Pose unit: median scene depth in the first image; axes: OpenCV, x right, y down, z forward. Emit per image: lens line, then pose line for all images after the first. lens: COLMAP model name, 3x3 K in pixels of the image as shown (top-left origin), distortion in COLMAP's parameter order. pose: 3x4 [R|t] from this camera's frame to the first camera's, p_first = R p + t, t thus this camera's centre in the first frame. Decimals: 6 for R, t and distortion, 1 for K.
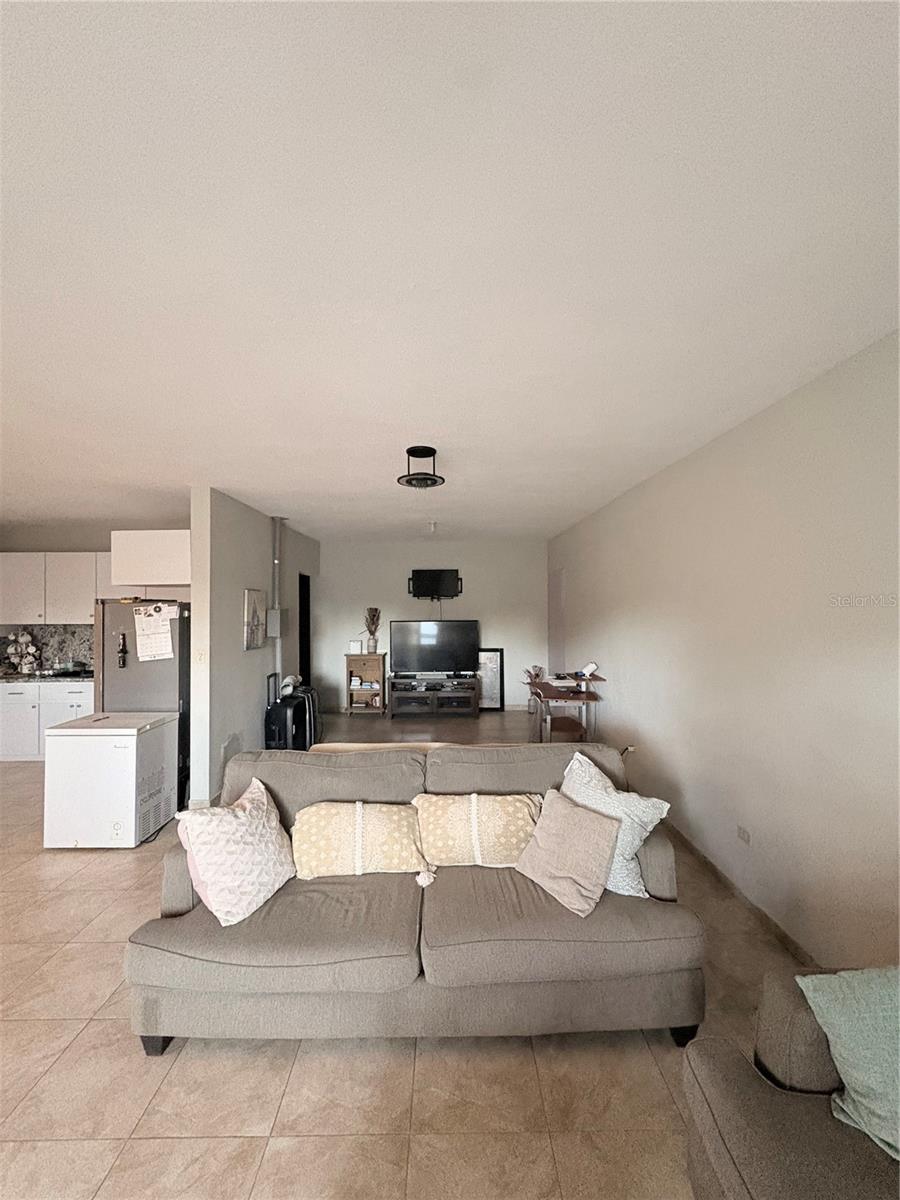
lens RADIAL K [[483.2, 0, 449.3], [0, 483.2, 594.3], [0, 0, 1]] dist [0.003283, 0.000019]
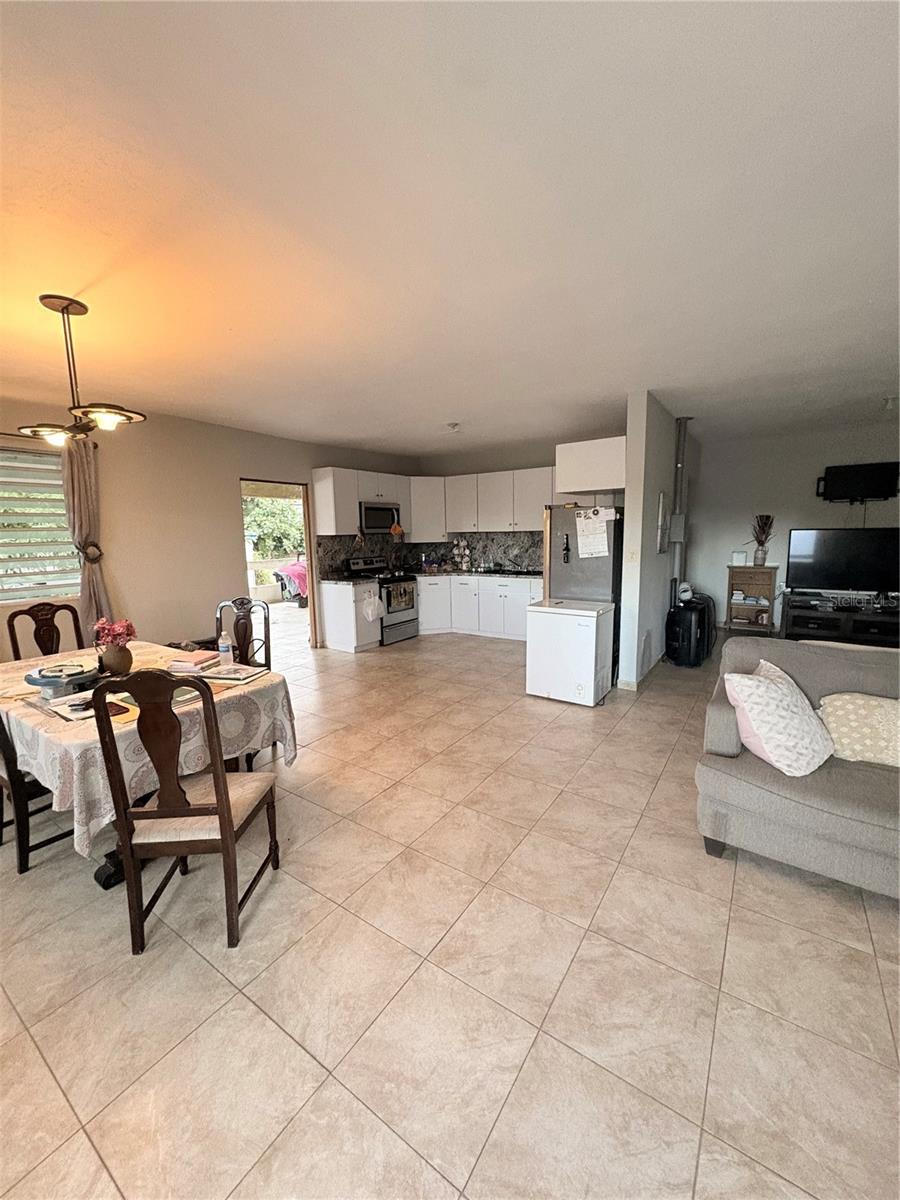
lens RADIAL K [[483.2, 0, 442.6], [0, 483.2, 596.5], [0, 0, 1]] dist [0.003283, 0.000019]
pose [[0.821711, 0.067504, -0.565893, -0.181655], [0.027091, 0.987211, 0.157100, 0.027907], [0.569260, -0.144421, 0.809373, -0.106146]]
